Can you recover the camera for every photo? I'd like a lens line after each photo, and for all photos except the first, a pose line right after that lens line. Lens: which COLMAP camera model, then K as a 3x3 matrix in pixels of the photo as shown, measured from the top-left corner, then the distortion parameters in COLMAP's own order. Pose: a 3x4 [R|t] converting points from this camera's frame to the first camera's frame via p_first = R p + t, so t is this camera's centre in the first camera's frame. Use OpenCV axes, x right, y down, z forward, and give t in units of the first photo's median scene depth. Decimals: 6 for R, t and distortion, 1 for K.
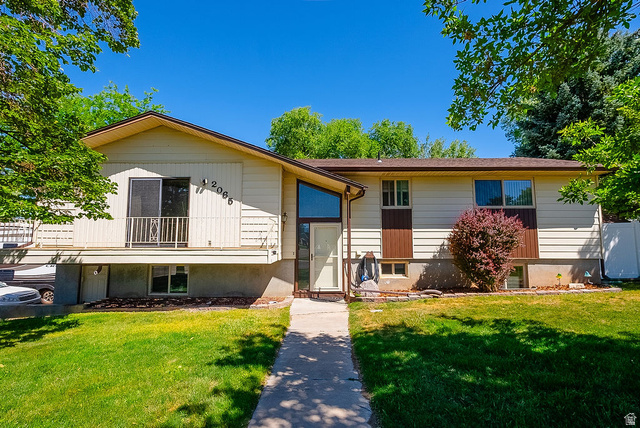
lens RADIAL K [[297.5, 0, 320.0], [0, 297.5, 214.0], [0, 0, 1]] dist [0.000433, -0.000085]
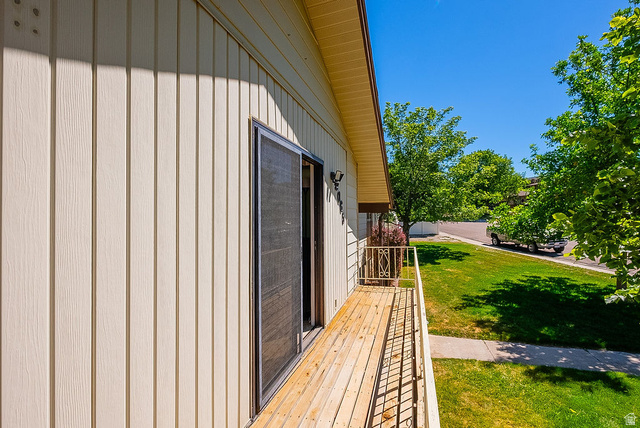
lens RADIAL K [[313.6, 0, 320.0], [0, 313.6, 214.0], [0, 0, 1]] dist [-0.000770, -0.000535]
pose [[0.263244, 0.017085, 0.964578, -0.852651], [-0.066337, 0.997797, 0.000430, -0.049861], [-0.962446, -0.064100, 0.263798, 0.863515]]
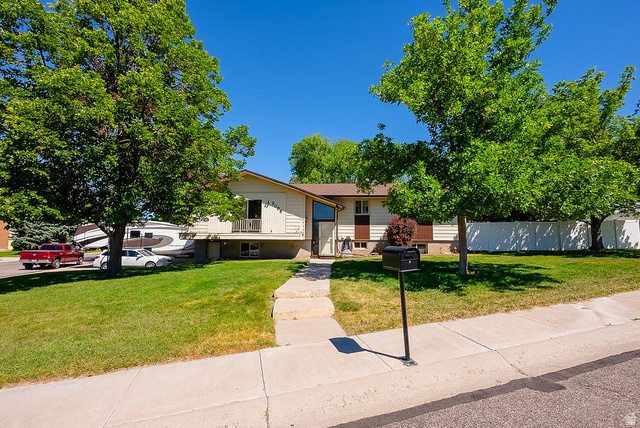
lens RADIAL K [[297.5, 0, 320.0], [0, 297.5, 214.0], [0, 0, 1]] dist [0.000433, -0.000085]
pose [[0.998897, 0.003297, -0.046829, 0.069703], [-0.002982, 0.999972, 0.006801, -0.038730], [0.046850, -0.006654, 0.998880, -1.047148]]
